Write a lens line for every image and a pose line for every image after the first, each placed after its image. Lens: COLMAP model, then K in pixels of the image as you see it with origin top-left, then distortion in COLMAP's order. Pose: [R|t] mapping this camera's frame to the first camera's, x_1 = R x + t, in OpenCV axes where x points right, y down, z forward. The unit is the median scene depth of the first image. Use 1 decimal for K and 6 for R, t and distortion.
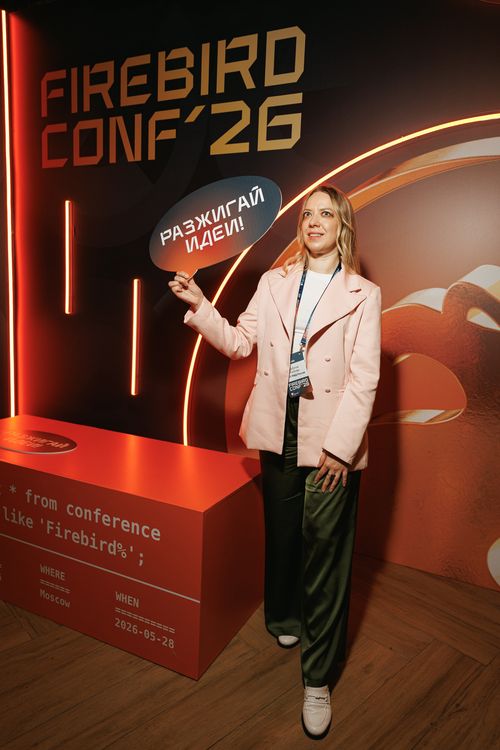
lens RADIAL K [[528.6, 0, 252.2], [0, 528.6, 363.8], [0, 0, 1]] dist [0.009627, 0.006939]
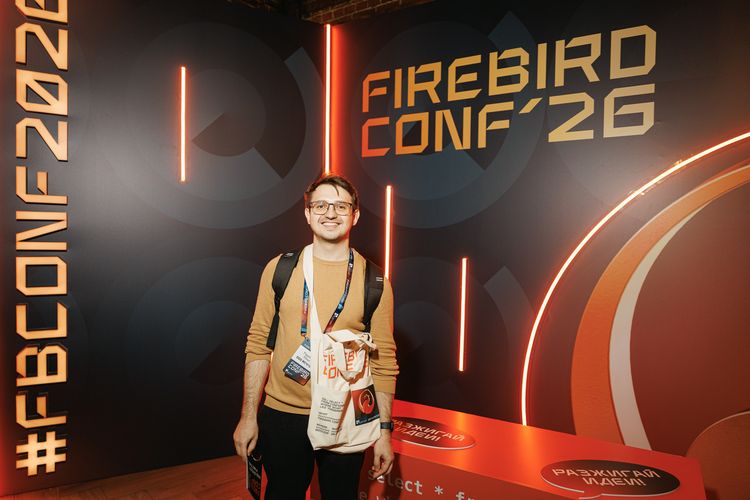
lens RADIAL K [[501.9, 0, 370.0], [0, 501.9, 245.9], [0, 0, 1]] dist [0.012272, 0.002814]
pose [[0.996933, -0.026670, -0.073576, -0.364314], [0.017327, 0.992030, -0.124808, -0.070539], [0.076318, 0.123150, 0.989449, 0.007475]]
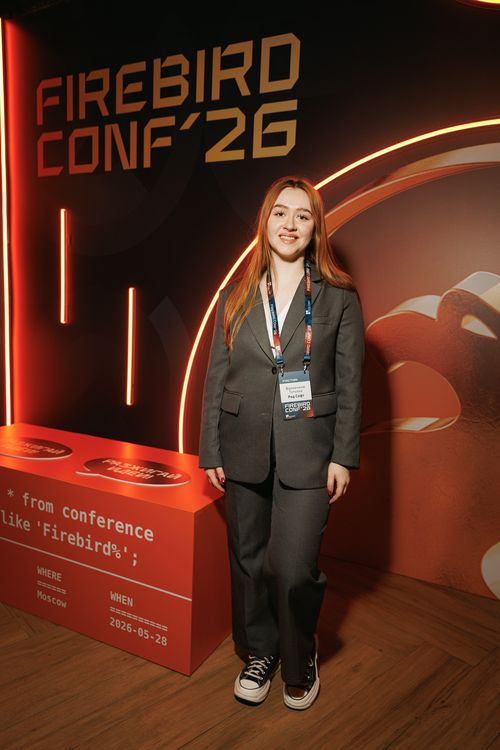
lens RADIAL K [[561.4, 0, 247.3], [0, 561.4, 383.6], [0, 0, 1]] dist [-0.006789, 0.021177]
pose [[0.999817, 0.000303, -0.019114, 0.019106], [-0.000176, 0.999978, 0.006609, 0.013591], [0.019115, -0.006605, 0.999795, -0.053162]]
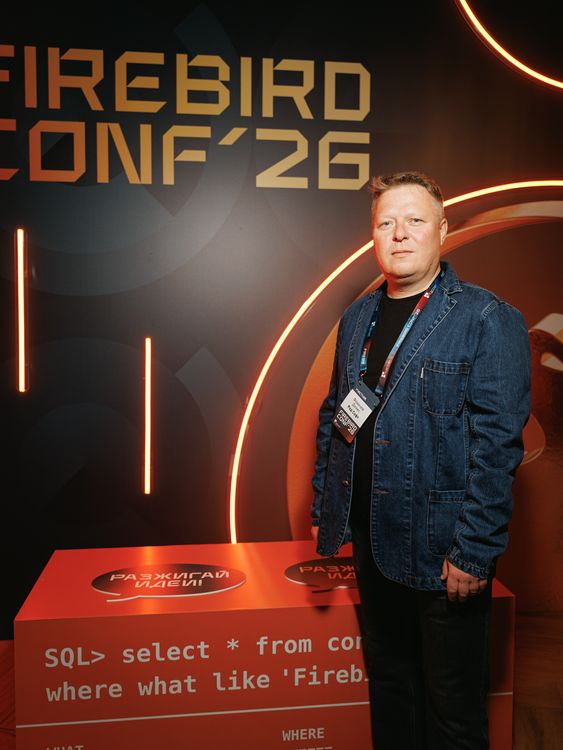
lens RADIAL K [[682.8, 0, 287.0], [0, 682.8, 361.7], [0, 0, 1]] dist [-0.009623, 0.008994]
pose [[0.835058, -0.075844, 0.544910, -0.641186], [0.106763, 0.993963, -0.025264, -0.089167], [-0.539704, 0.079273, 0.838114, 0.097992]]
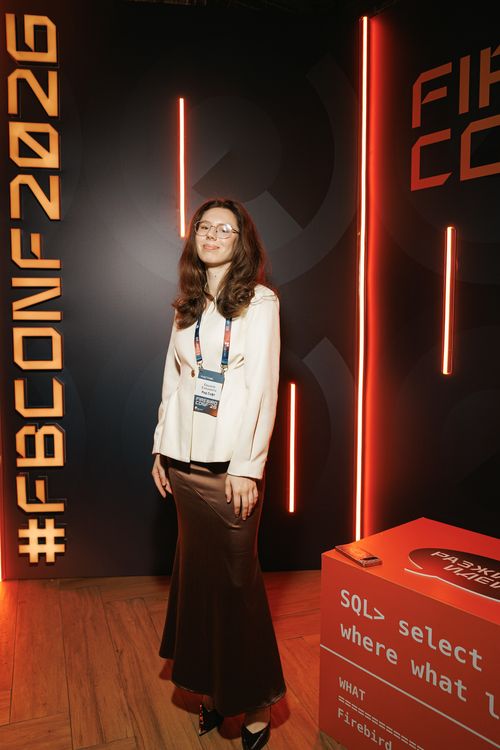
lens RADIAL K [[581.0, 0, 224.3], [0, 581.0, 355.8], [0, 0, 1]] dist [-0.005660, 0.012116]
pose [[0.904632, -0.020536, -0.425699, -0.335615], [-0.022482, 0.995148, -0.095782, -0.042420], [0.425600, 0.096219, 0.899781, 0.152245]]
